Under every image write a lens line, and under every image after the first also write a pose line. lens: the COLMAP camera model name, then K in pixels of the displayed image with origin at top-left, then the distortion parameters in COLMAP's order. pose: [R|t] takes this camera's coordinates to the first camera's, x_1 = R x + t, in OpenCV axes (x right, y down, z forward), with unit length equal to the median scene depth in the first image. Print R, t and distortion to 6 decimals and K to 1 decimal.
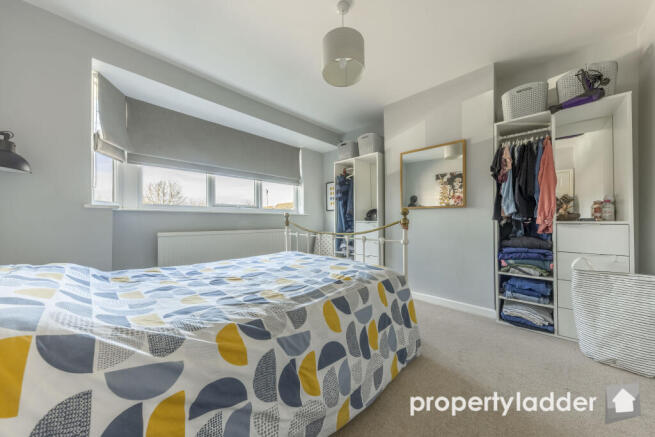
lens RADIAL K [[224.2, 0, 328.9], [0, 224.2, 219.9], [0, 0, 1]] dist [0.000515, -0.000027]
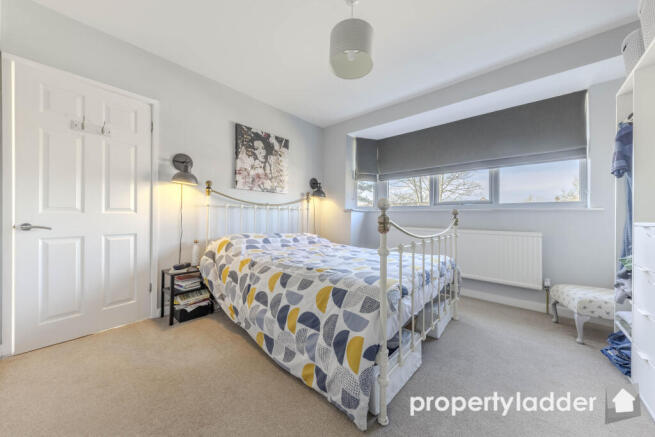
lens RADIAL K [[224.2, 0, 328.9], [0, 224.2, 219.9], [0, 0, 1]] dist [0.000515, -0.000027]
pose [[0.075564, 0.016689, -0.997001, 1.029773], [0.003763, 0.999848, 0.017021, -0.017416], [0.997134, -0.005038, 0.075490, 0.810505]]
